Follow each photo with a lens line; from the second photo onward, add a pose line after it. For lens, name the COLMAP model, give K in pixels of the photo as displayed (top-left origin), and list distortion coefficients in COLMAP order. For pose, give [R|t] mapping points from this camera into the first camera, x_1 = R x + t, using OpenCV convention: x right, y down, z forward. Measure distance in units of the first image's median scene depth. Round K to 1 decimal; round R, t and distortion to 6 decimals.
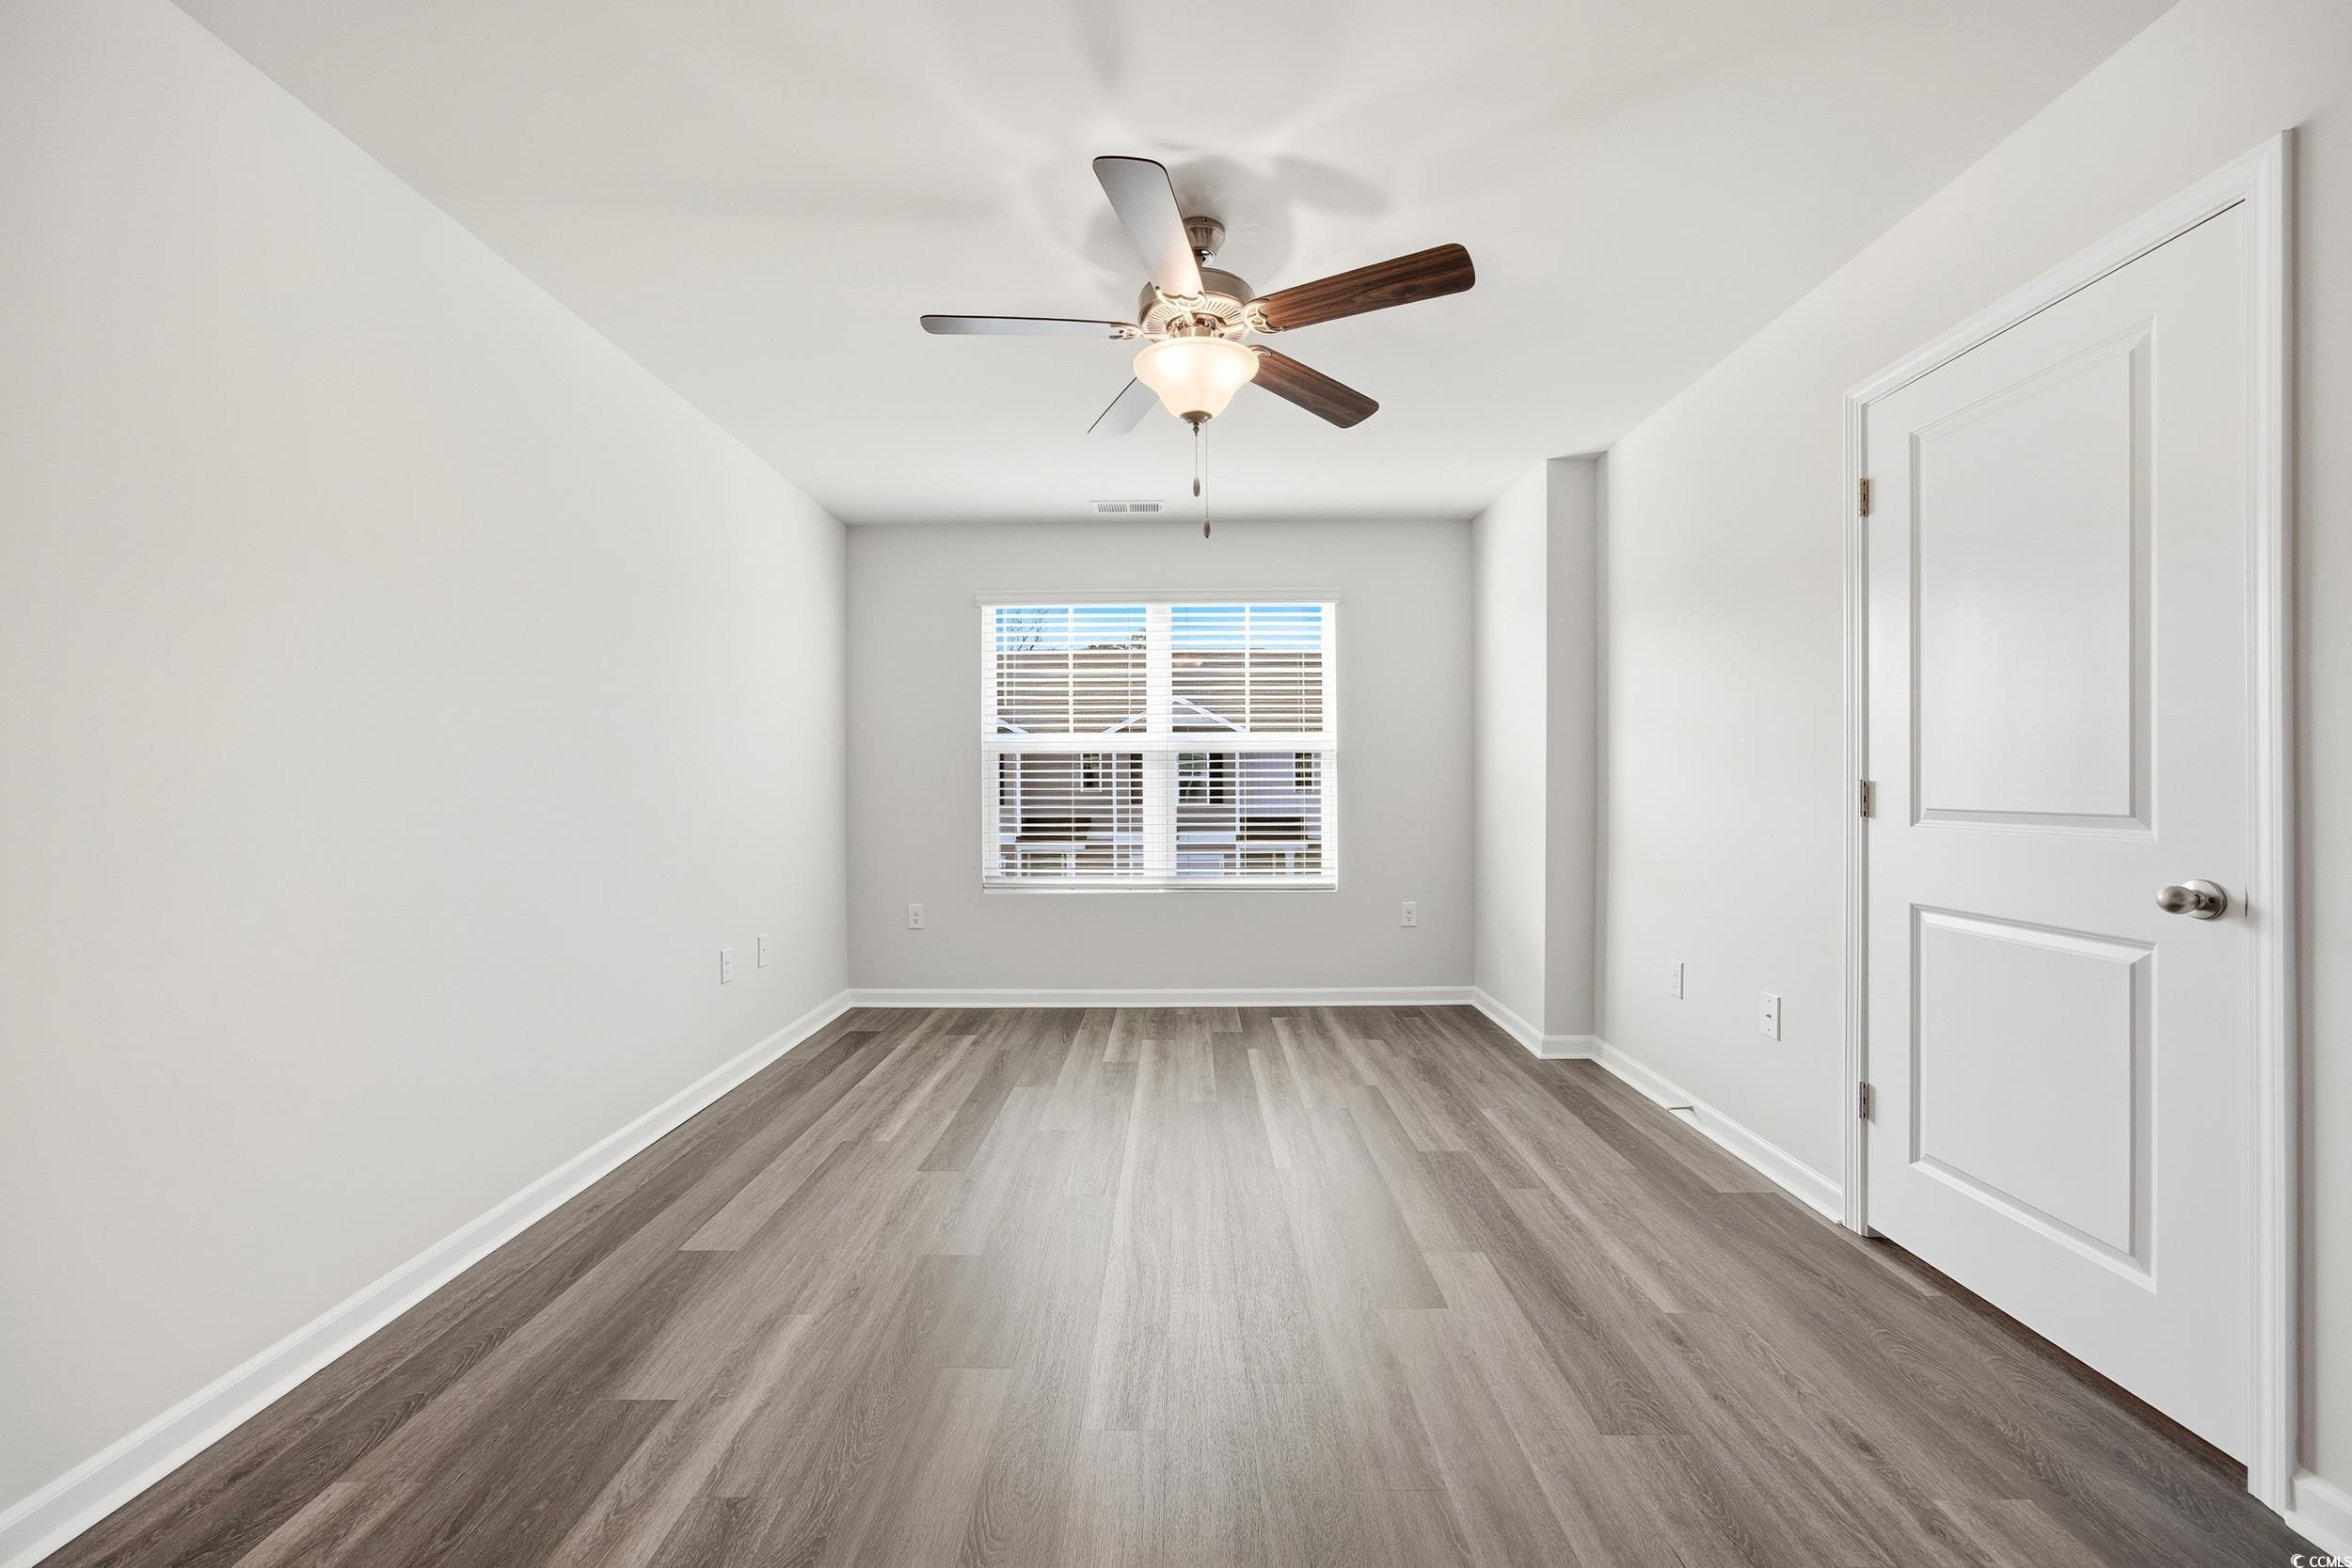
lens RADIAL K [[936.6, 0, 1180.2], [0, 936.6, 779.3], [0, 0, 1]] dist [-0.045220, 0.022820]
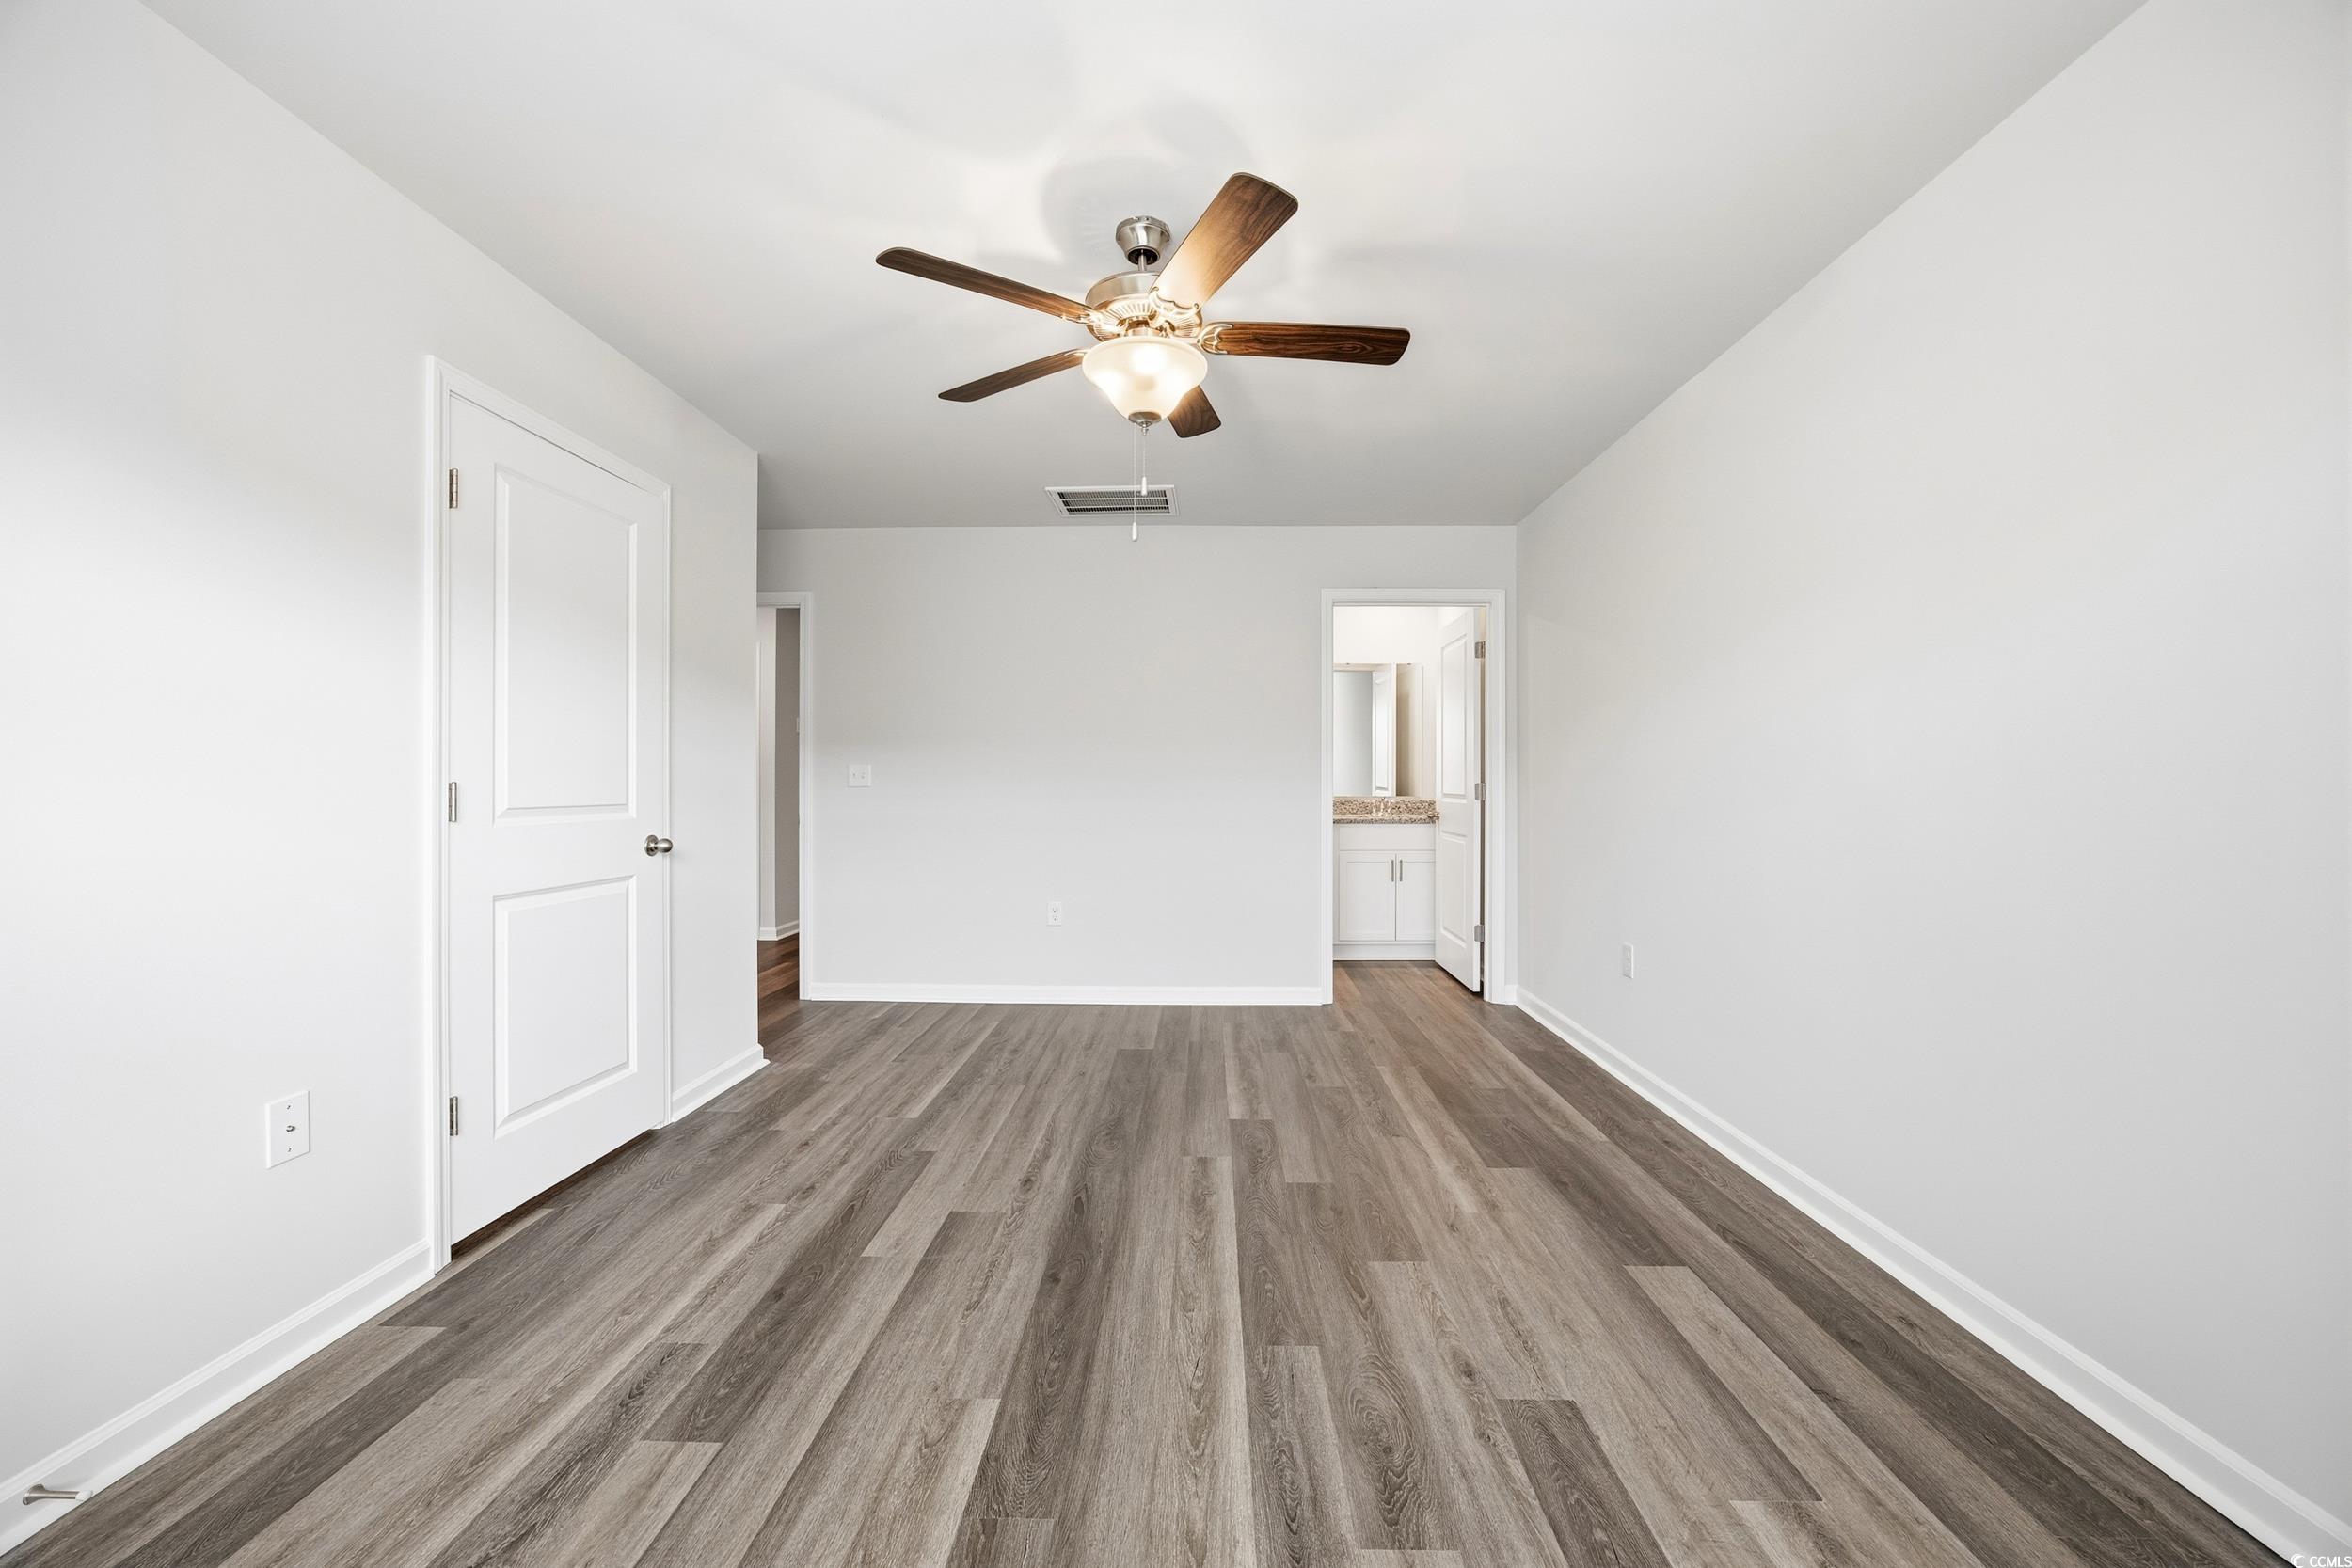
lens RADIAL K [[936.6, 0, 1180.2], [0, 936.6, 779.3], [0, 0, 1]] dist [-0.045220, 0.022820]
pose [[-0.999640, 0.004830, 0.026401, -0.045058], [0.004635, 0.999962, -0.007431, 0.007587], [-0.026436, -0.007306, -0.999624, 2.026270]]
